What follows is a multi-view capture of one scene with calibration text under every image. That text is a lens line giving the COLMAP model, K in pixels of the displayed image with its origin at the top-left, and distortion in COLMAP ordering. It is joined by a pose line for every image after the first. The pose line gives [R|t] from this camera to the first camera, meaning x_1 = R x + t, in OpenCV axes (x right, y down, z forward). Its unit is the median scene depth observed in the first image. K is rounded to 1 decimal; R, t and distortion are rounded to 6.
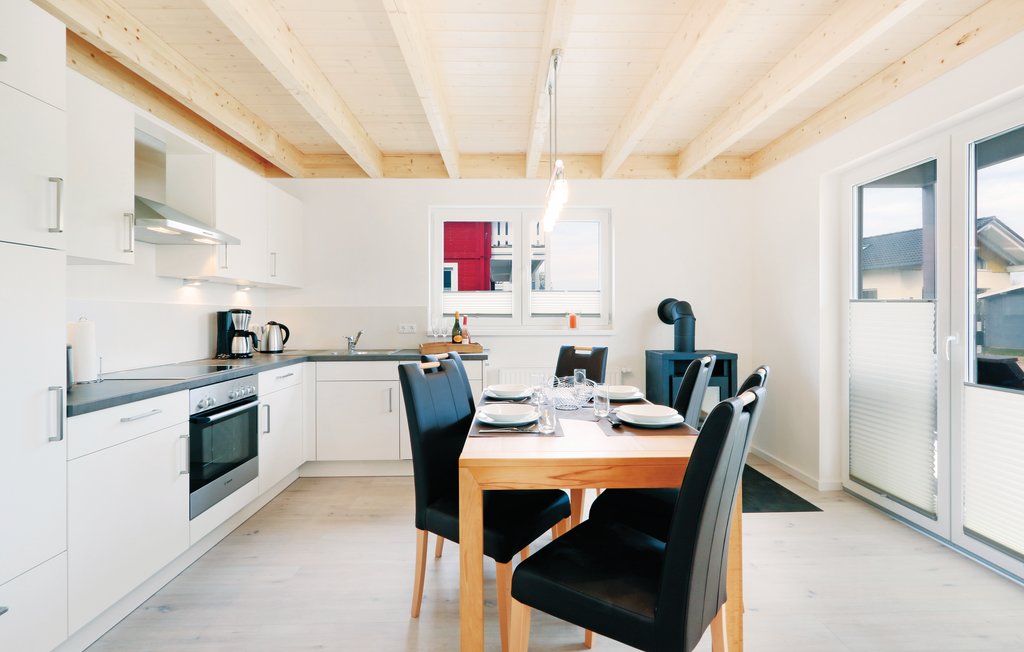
lens RADIAL K [[472.1, 0, 507.6], [0, 472.1, 316.2], [0, 0, 1]] dist [-0.002188, -0.000387]
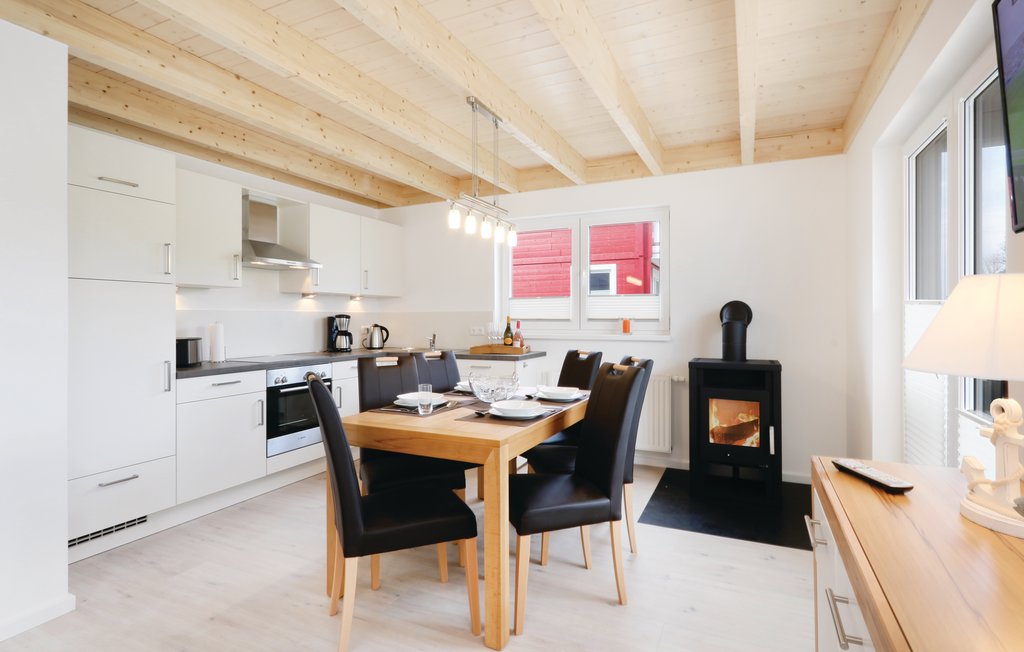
lens RADIAL K [[508.3, 0, 509.7], [0, 508.3, 321.9], [0, 0, 1]] dist [-0.014712, 0.000184]
pose [[0.890533, 0.003966, -0.454902, 0.435803], [-0.000954, 0.999976, 0.006851, -0.004962], [0.454919, -0.005667, 0.890515, -0.044193]]
